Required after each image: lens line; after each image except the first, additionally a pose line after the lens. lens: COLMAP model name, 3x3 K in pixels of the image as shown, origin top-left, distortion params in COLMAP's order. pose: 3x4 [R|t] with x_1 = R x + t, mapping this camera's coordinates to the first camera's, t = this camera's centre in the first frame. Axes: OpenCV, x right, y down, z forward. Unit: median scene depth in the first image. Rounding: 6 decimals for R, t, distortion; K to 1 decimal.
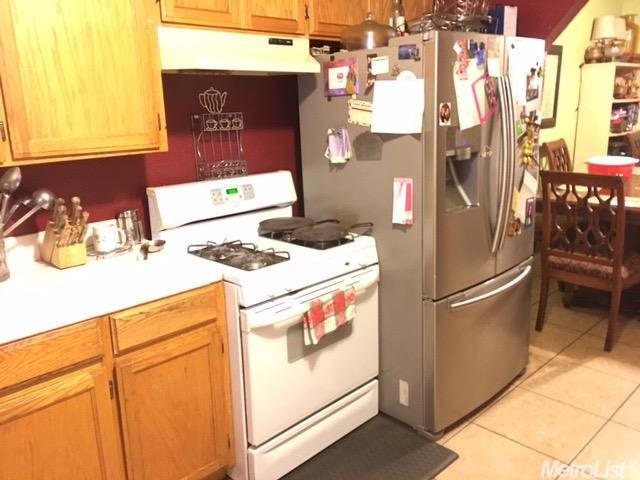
lens RADIAL K [[544.8, 0, 320.0], [0, 544.8, 240.0], [0, 0, 1]] dist [0.008486, 0.004970]
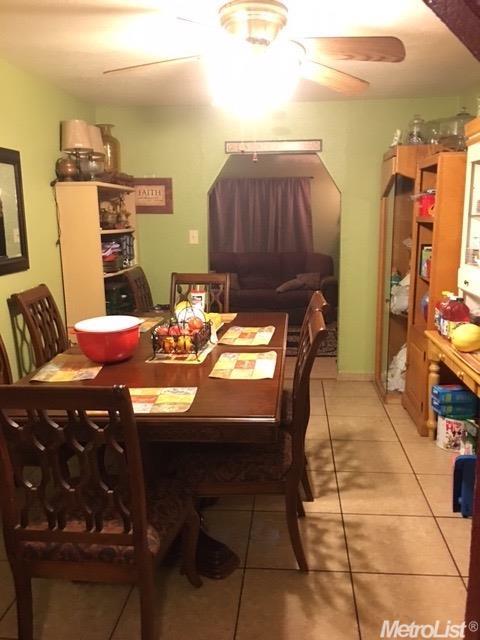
lens RADIAL K [[544.8, 0, 240.0], [0, 544.8, 320.0], [0, 0, 1]] dist [0.008486, 0.004970]
pose [[0.760327, -0.104507, 0.641078, 0.185483], [0.150023, 0.988540, -0.016781, -0.092414], [-0.631977, 0.108935, 0.767292, 0.313332]]
